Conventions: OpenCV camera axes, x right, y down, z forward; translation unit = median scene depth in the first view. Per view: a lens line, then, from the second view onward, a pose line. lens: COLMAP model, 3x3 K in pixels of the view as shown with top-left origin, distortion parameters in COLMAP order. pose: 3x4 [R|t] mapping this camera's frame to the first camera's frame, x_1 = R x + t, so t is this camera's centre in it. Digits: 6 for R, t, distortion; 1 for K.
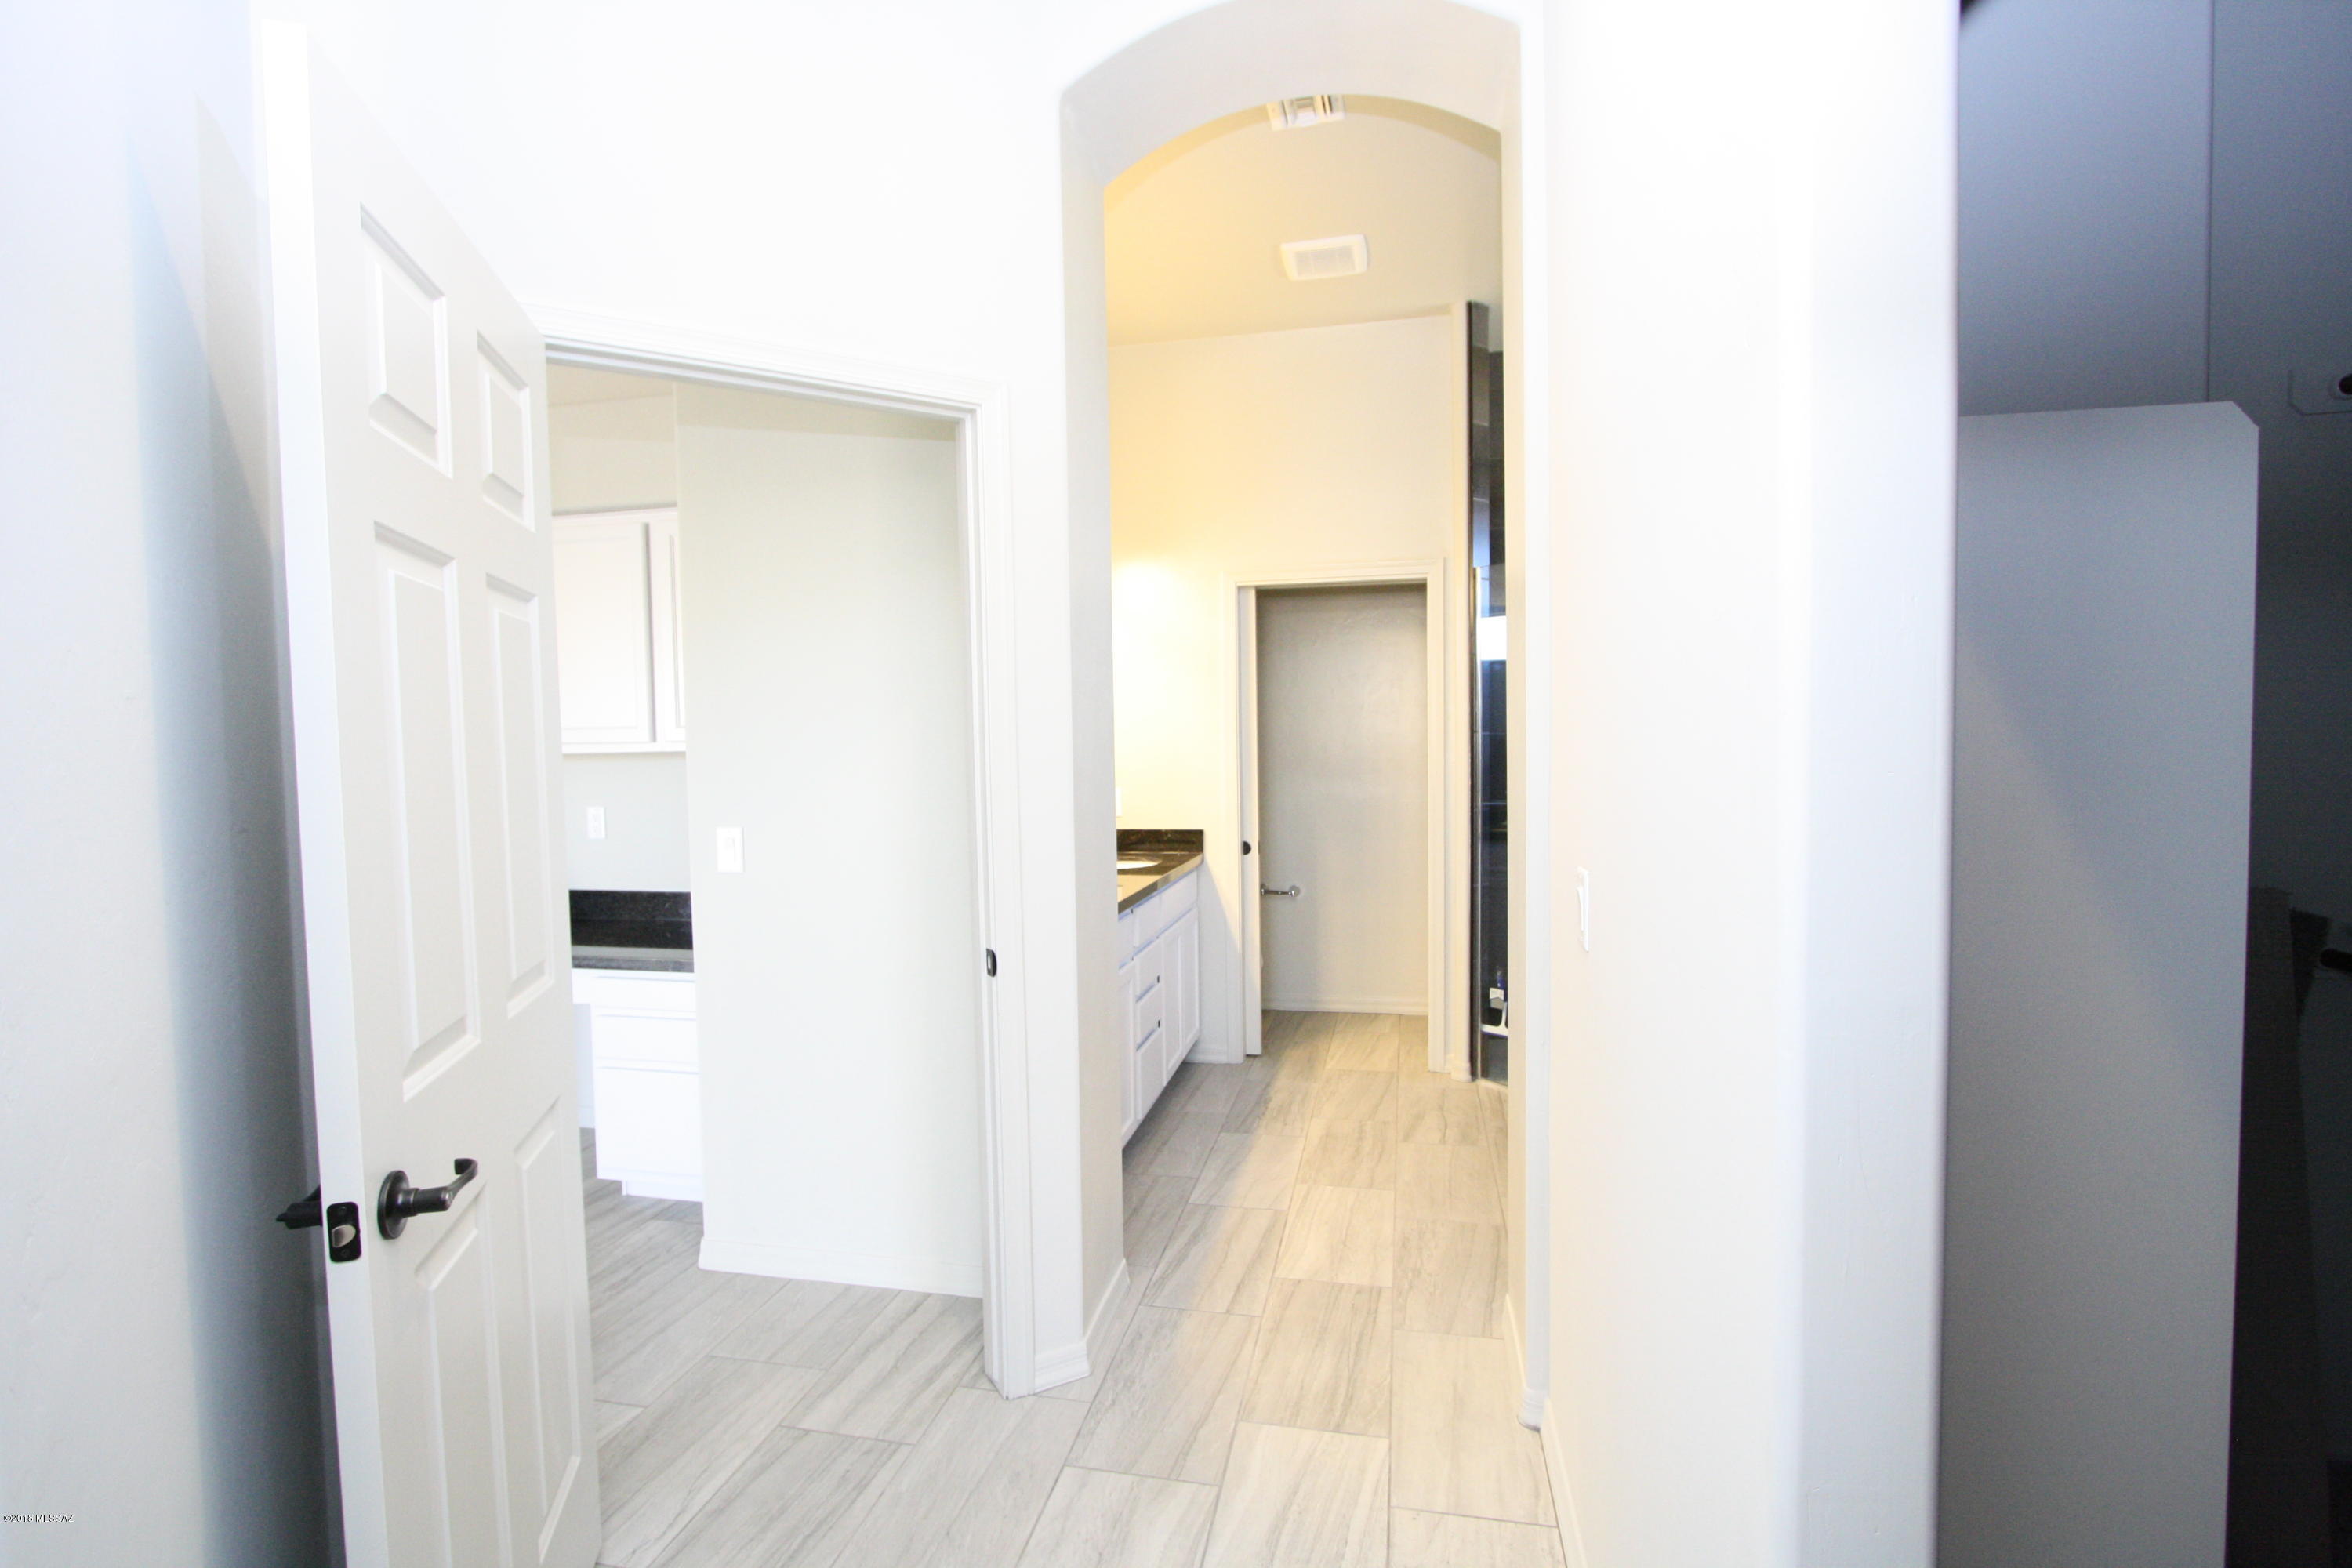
lens RADIAL K [[1091.7, 0, 1171.8], [0, 1091.7, 789.9], [0, 0, 1]] dist [-0.017455, 0.000791]
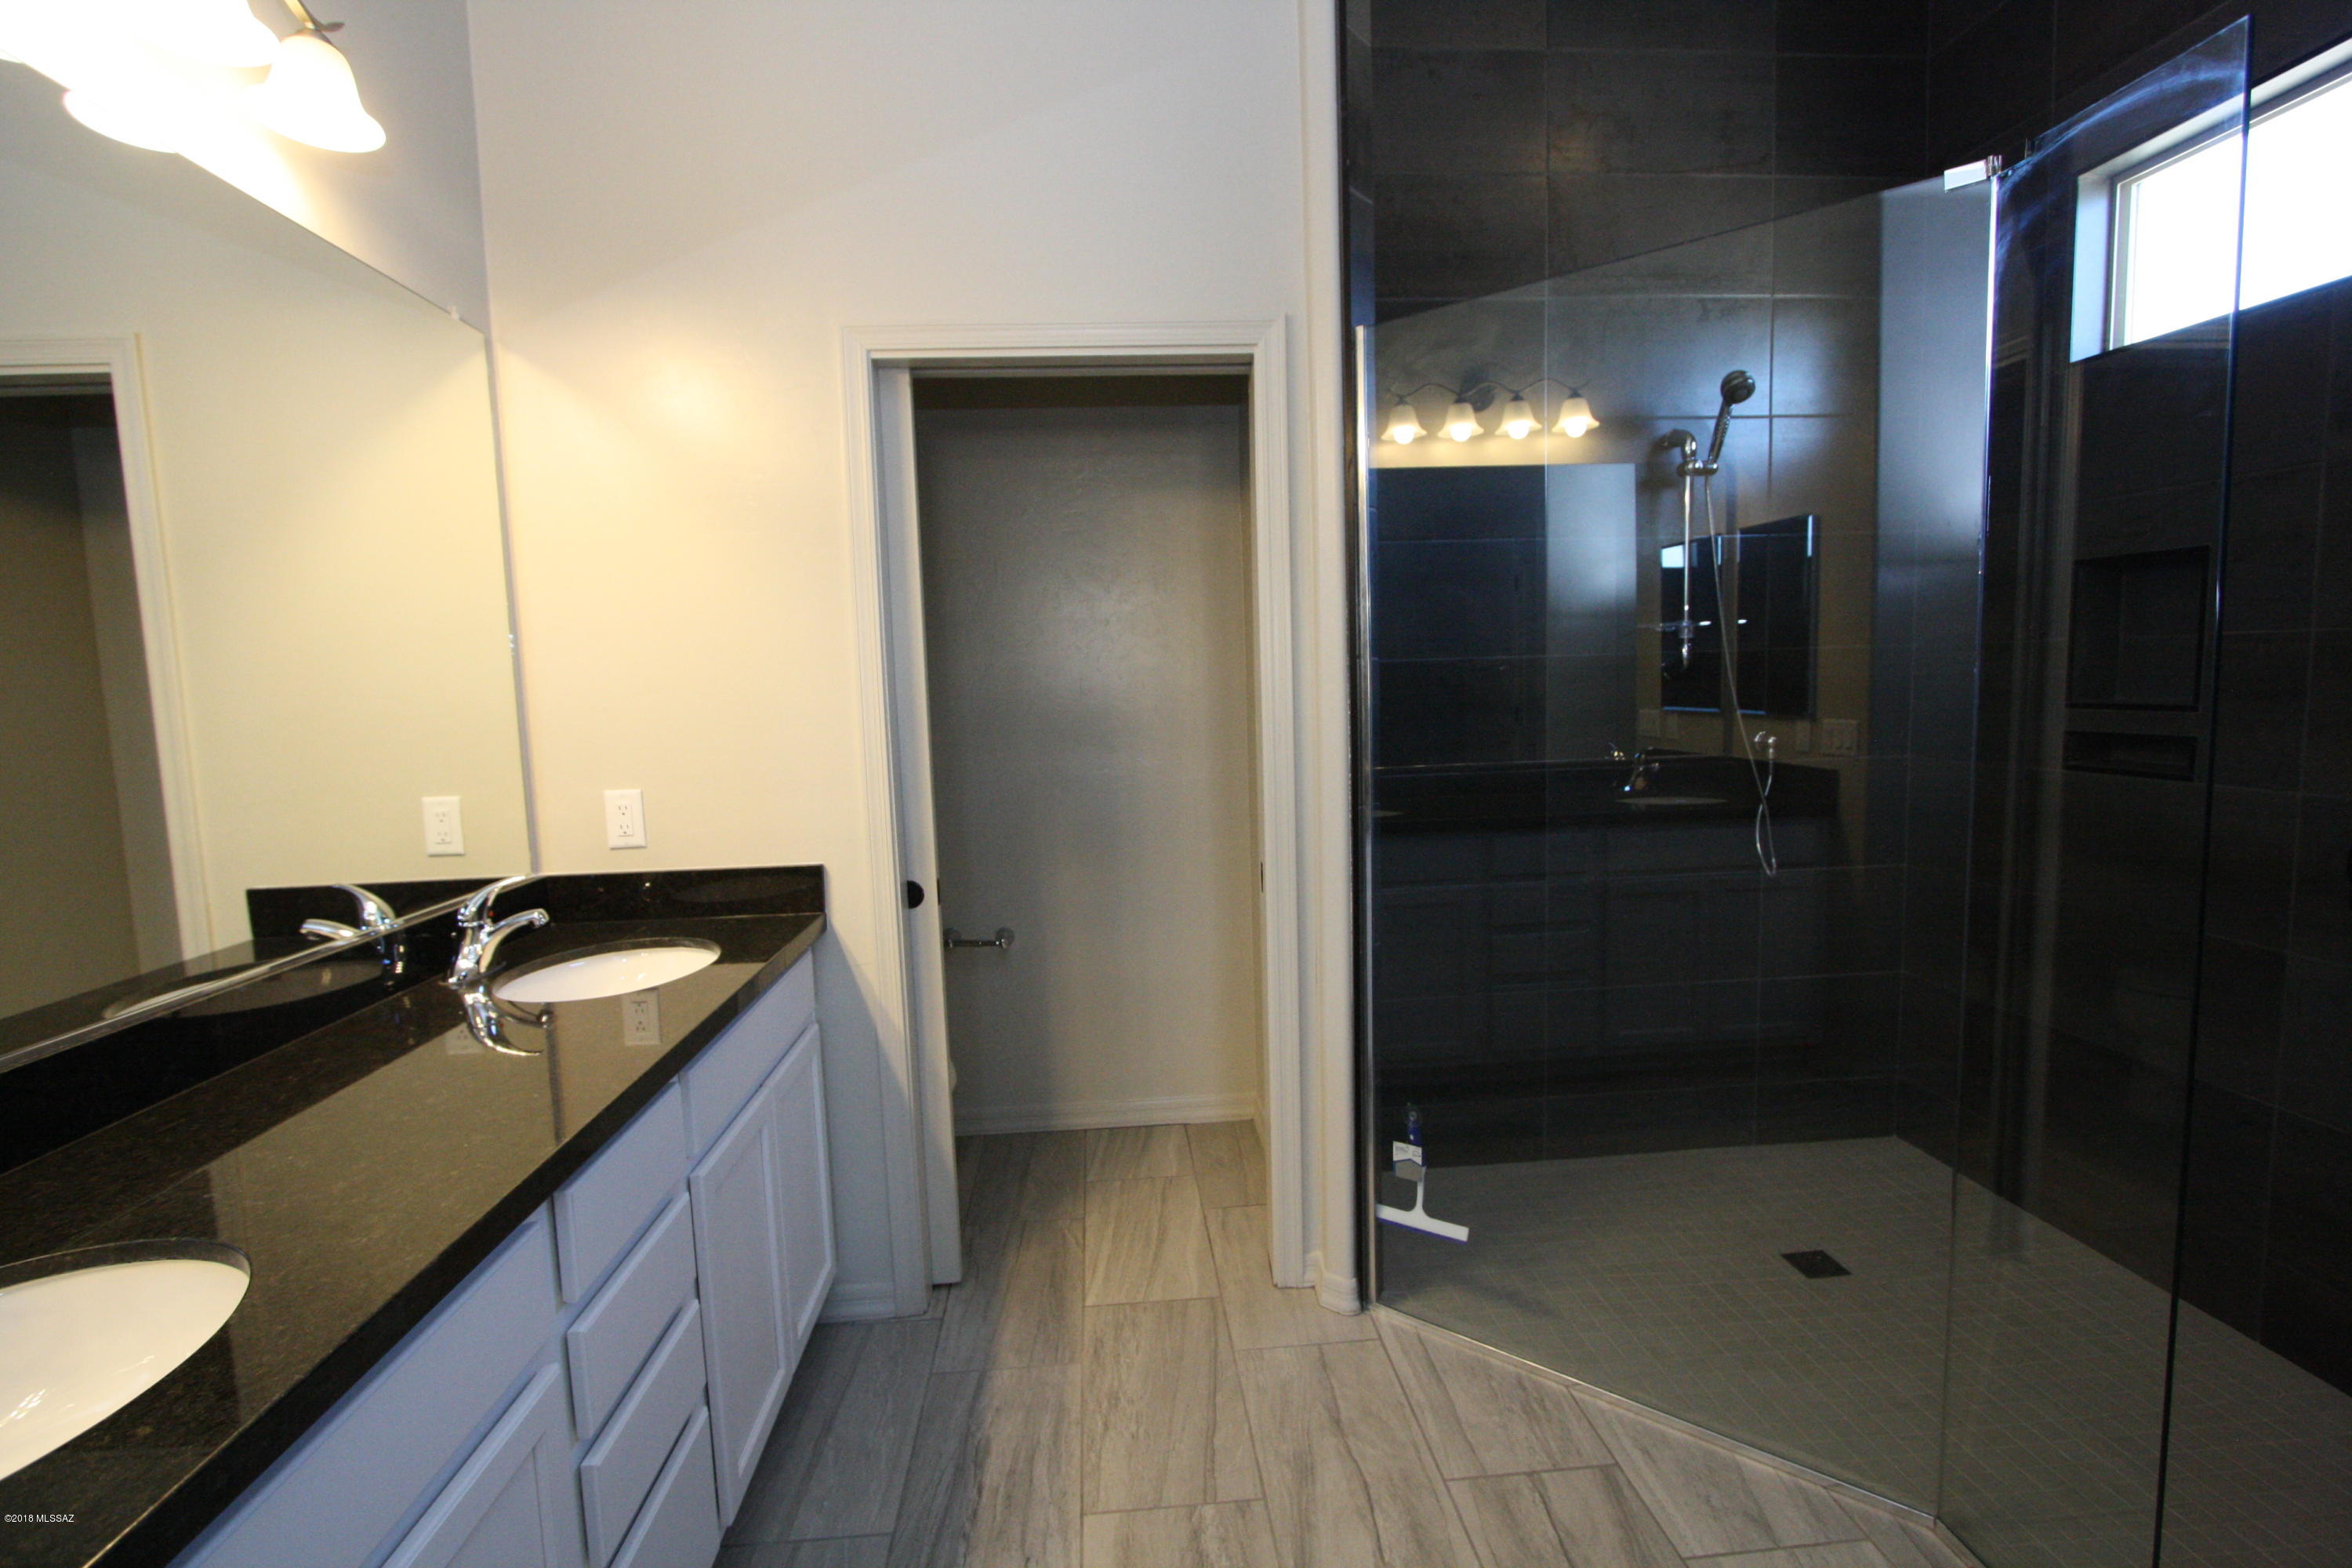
lens RADIAL K [[1091.7, 0, 1176.4], [0, 1091.7, 789.1], [0, 0, 1]] dist [-0.017455, 0.000791]
pose [[0.957817, -0.044695, 0.283882, 0.045198], [0.029693, 0.997936, 0.056936, -0.022021], [-0.285841, -0.046105, 0.957167, 0.502599]]
